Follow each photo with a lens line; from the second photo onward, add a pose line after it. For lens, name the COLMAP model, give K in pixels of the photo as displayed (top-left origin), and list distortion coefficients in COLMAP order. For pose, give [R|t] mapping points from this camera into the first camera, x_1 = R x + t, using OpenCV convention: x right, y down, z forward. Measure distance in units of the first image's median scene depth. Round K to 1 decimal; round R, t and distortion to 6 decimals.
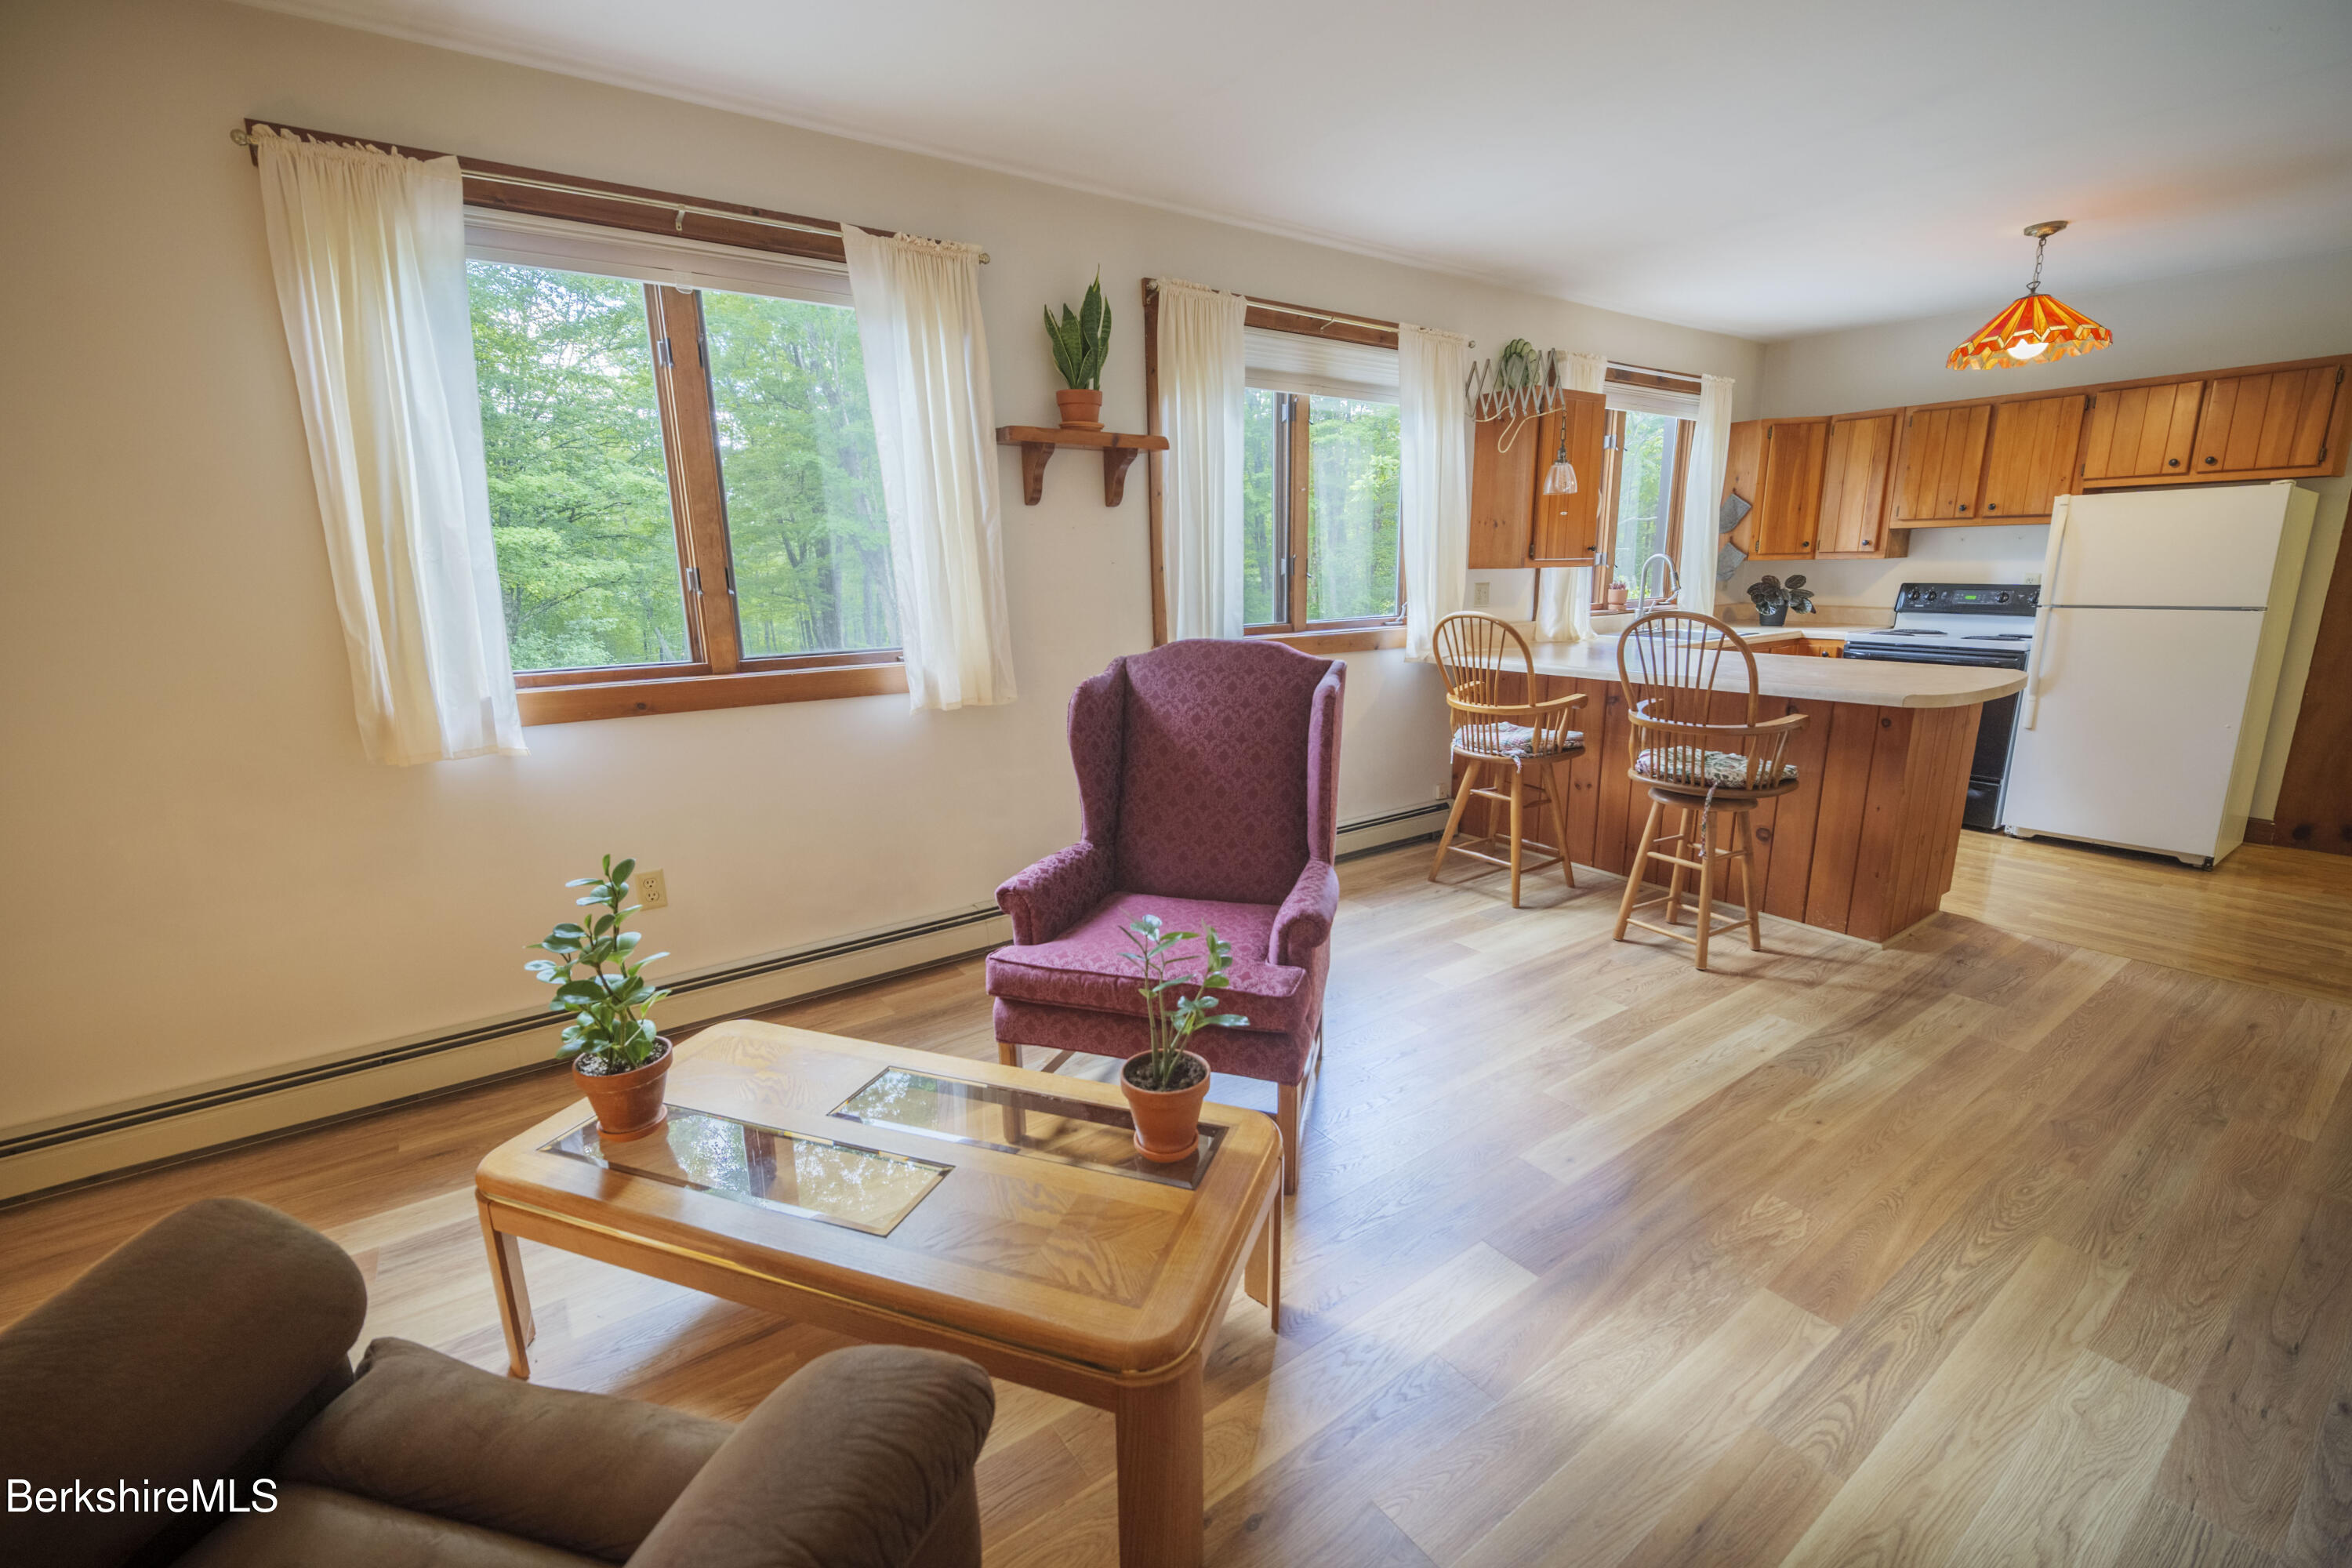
lens RADIAL K [[973.9, 0, 1177.3], [0, 973.9, 779.9], [0, 0, 1]] dist [0.011403, -0.004623]
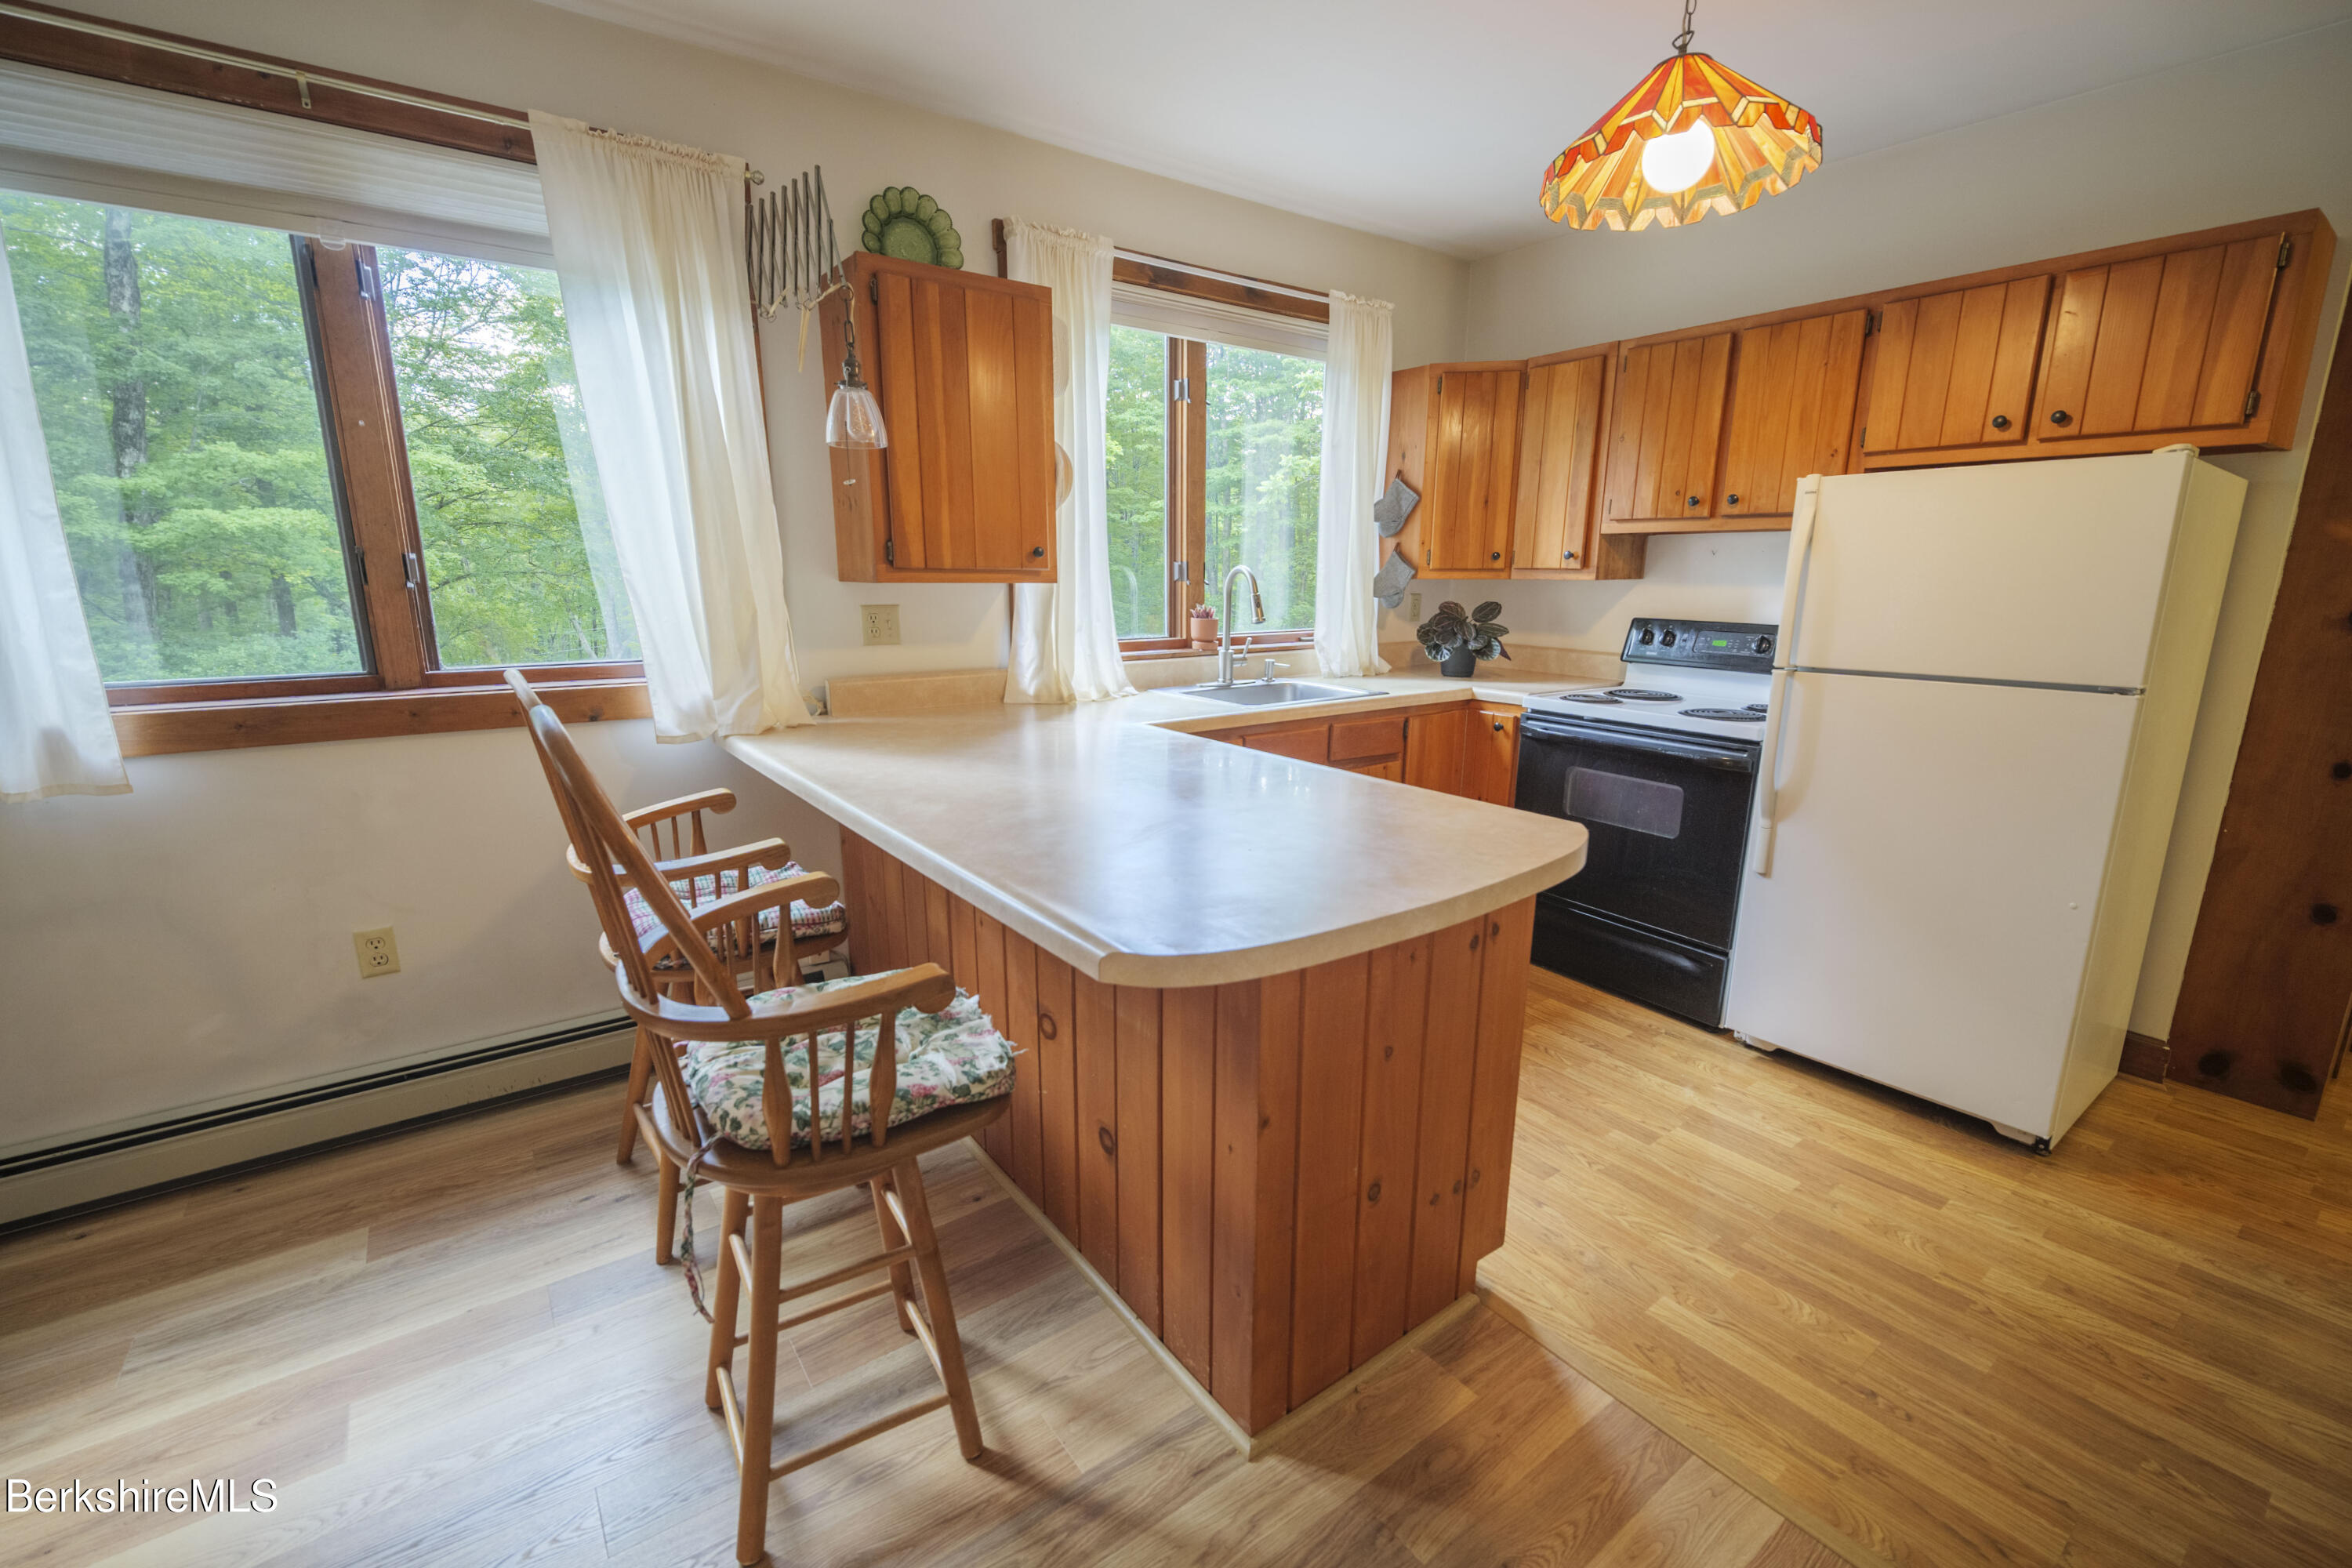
lens RADIAL K [[973.9, 0, 1180.6], [0, 973.9, 784.2], [0, 0, 1]] dist [0.011403, -0.004623]
pose [[0.999730, 0.015706, 0.017110, 0.499506], [-0.015664, 0.999874, -0.002556, -0.097327], [-0.017148, 0.002287, 0.999850, 0.410805]]
